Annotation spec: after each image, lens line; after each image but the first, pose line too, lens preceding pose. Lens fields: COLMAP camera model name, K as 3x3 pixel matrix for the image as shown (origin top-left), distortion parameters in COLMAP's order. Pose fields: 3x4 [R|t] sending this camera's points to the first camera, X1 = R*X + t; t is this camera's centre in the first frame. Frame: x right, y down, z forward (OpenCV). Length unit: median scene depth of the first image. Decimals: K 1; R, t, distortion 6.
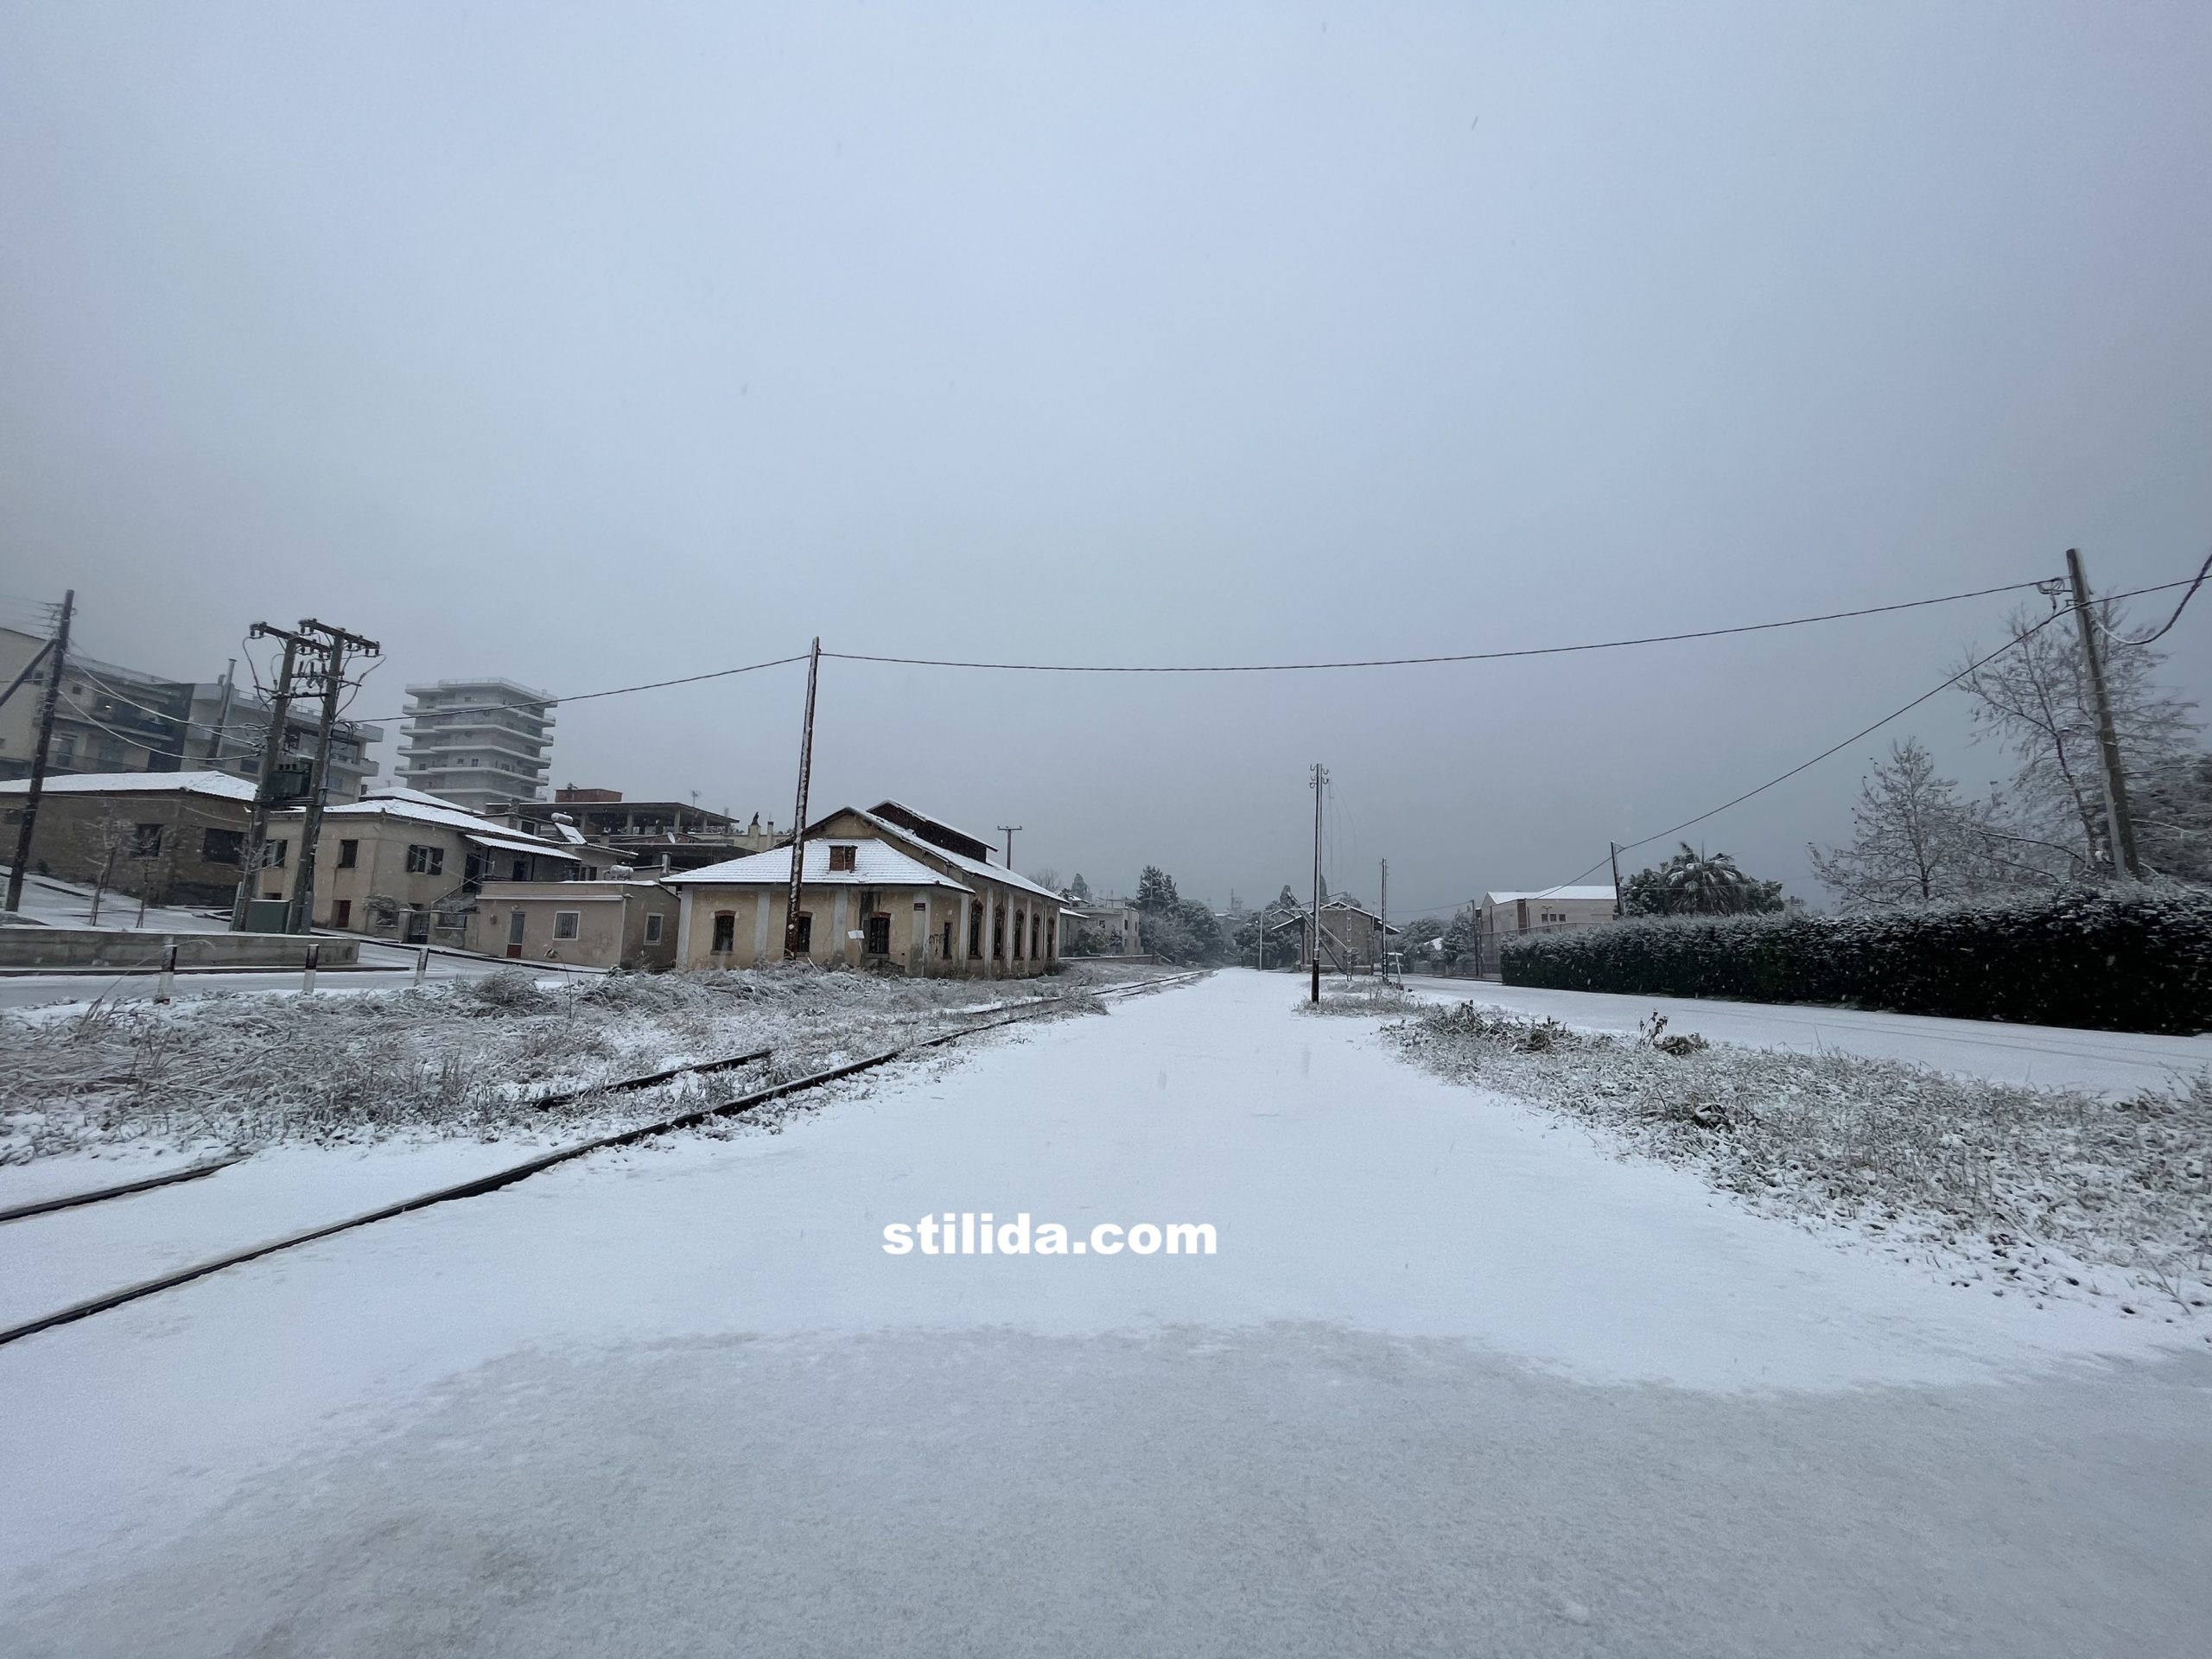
lens RADIAL K [[883.7, 0, 1106.0], [0, 883.7, 829.5], [0, 0, 1]] dist [-0.001086, -0.000052]
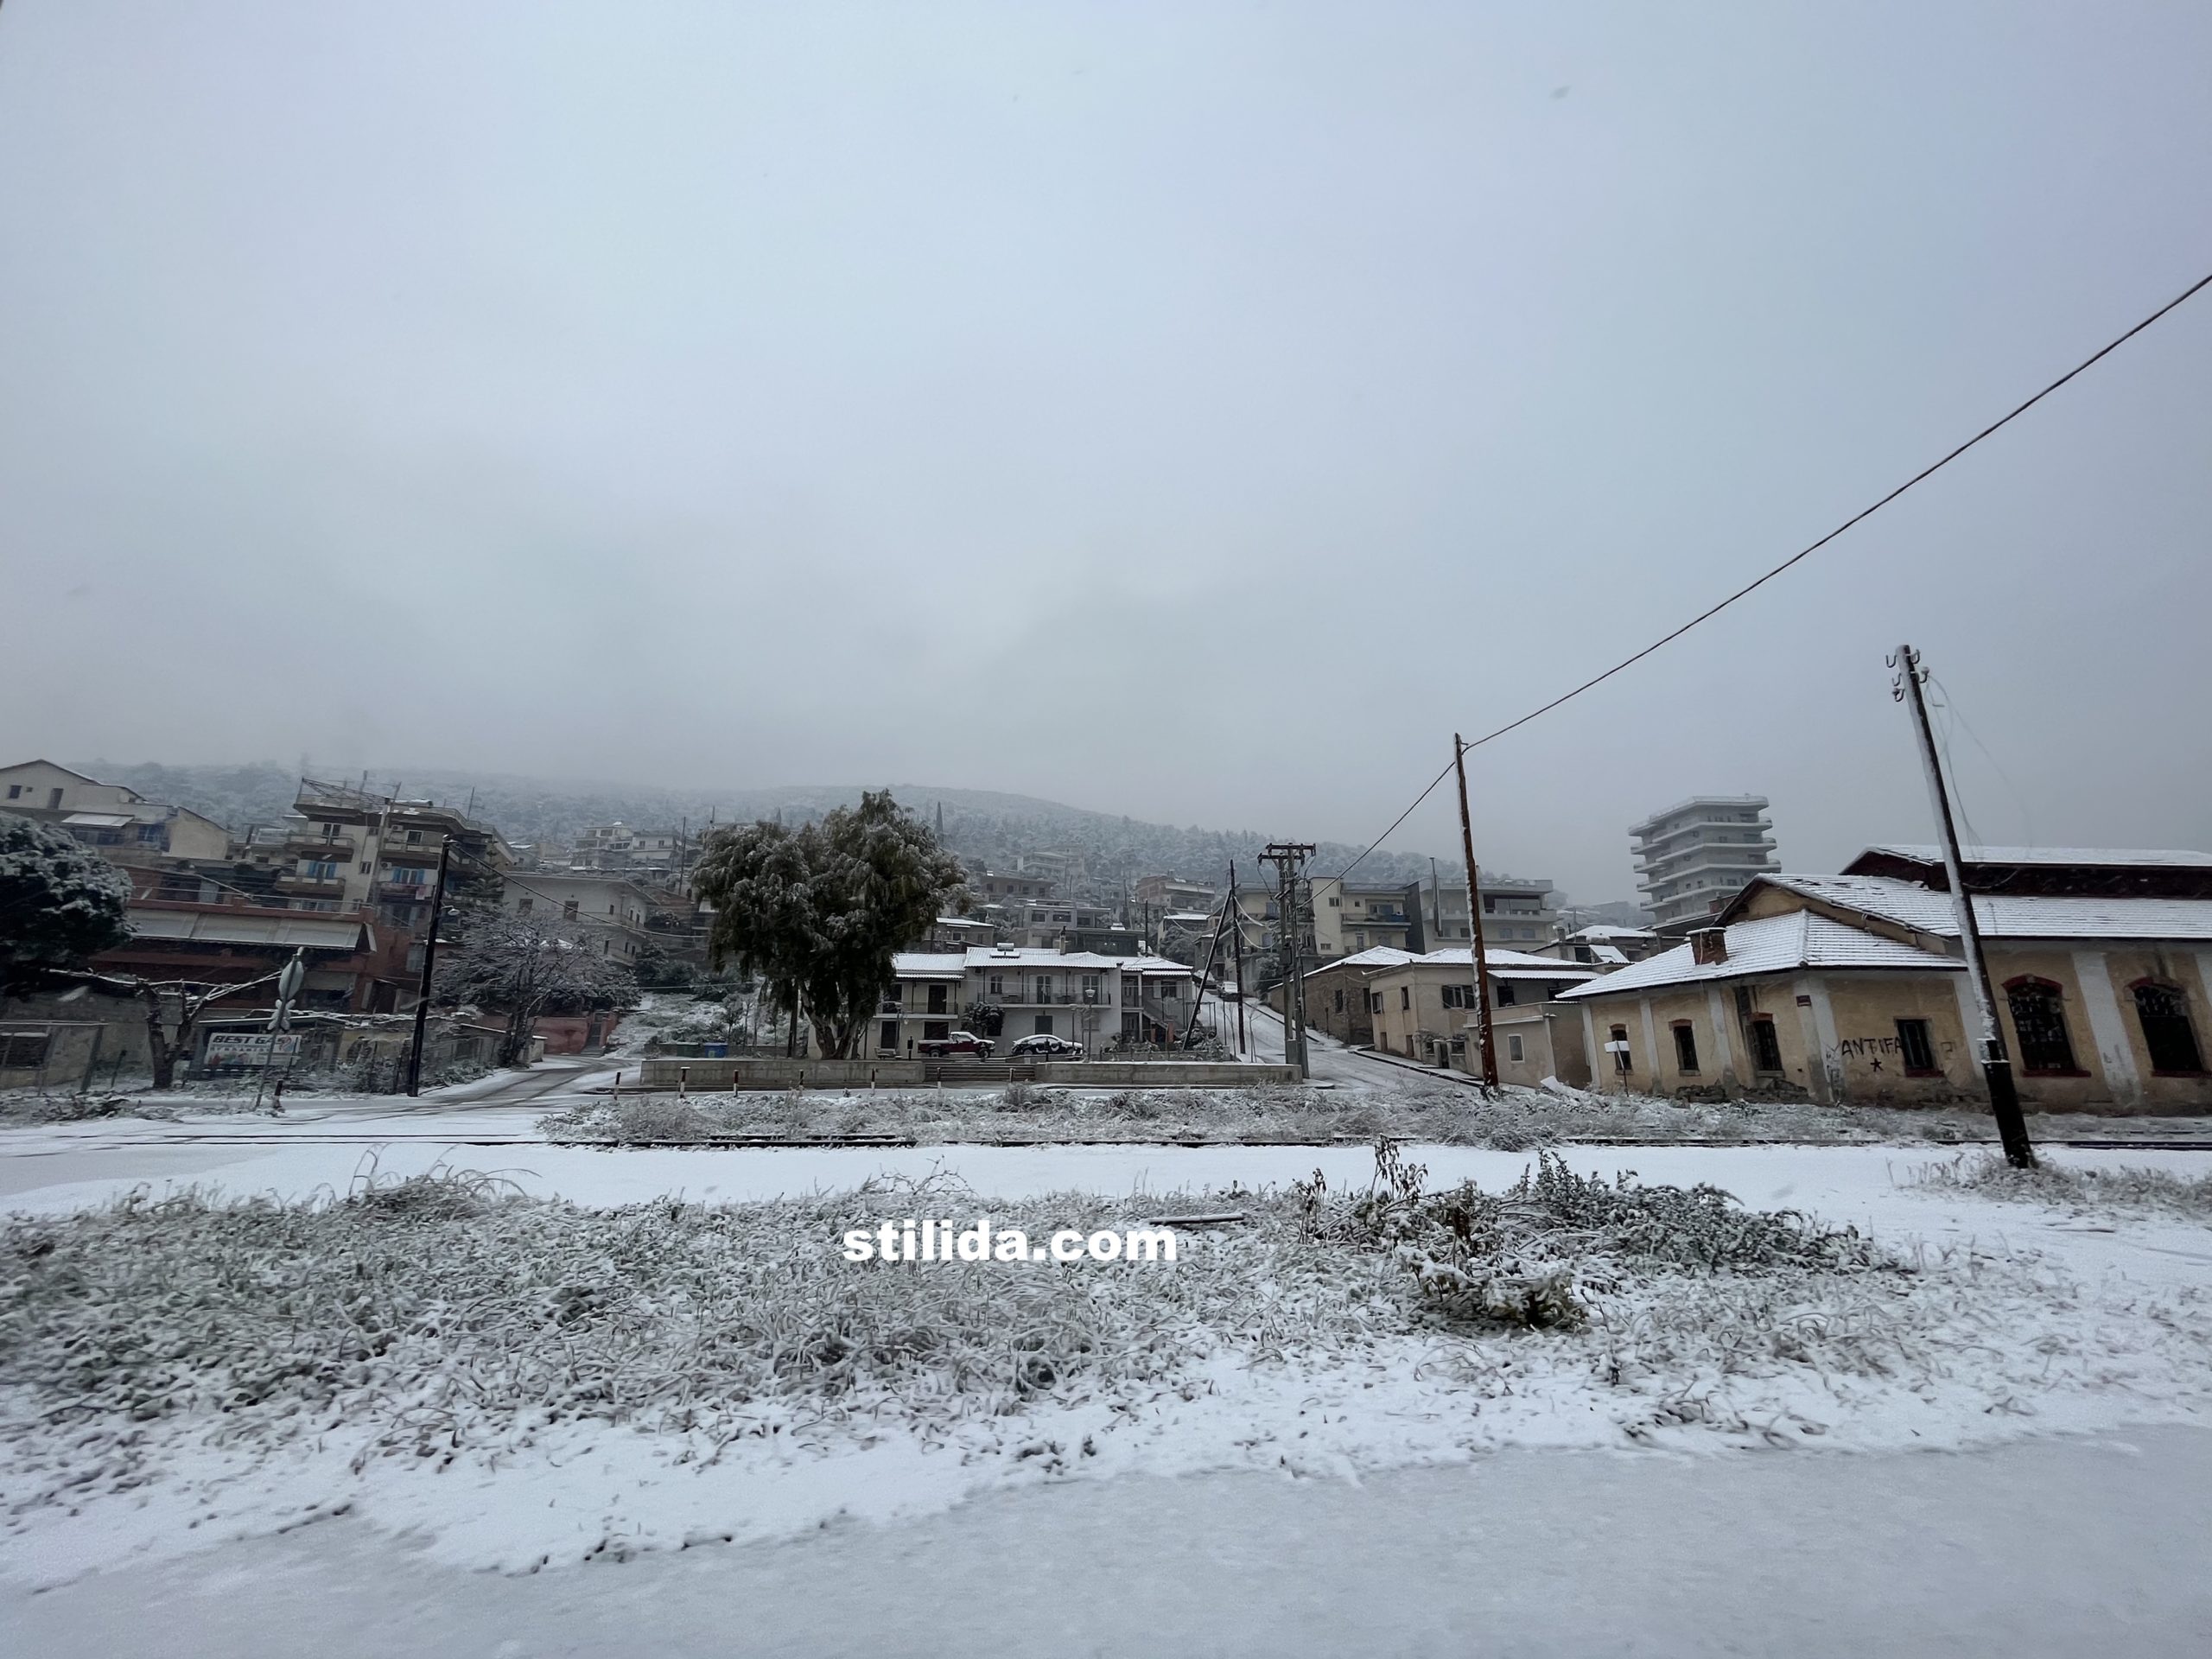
lens RADIAL K [[883.7, 0, 1106.0], [0, 883.7, 829.5], [0, 0, 1]] dist [-0.001086, -0.000052]
pose [[0.268741, -0.271866, -0.924050, 0.262744], [0.146356, 0.959727, -0.239798, 0.035731], [0.952029, -0.070797, 0.297707, 0.222518]]
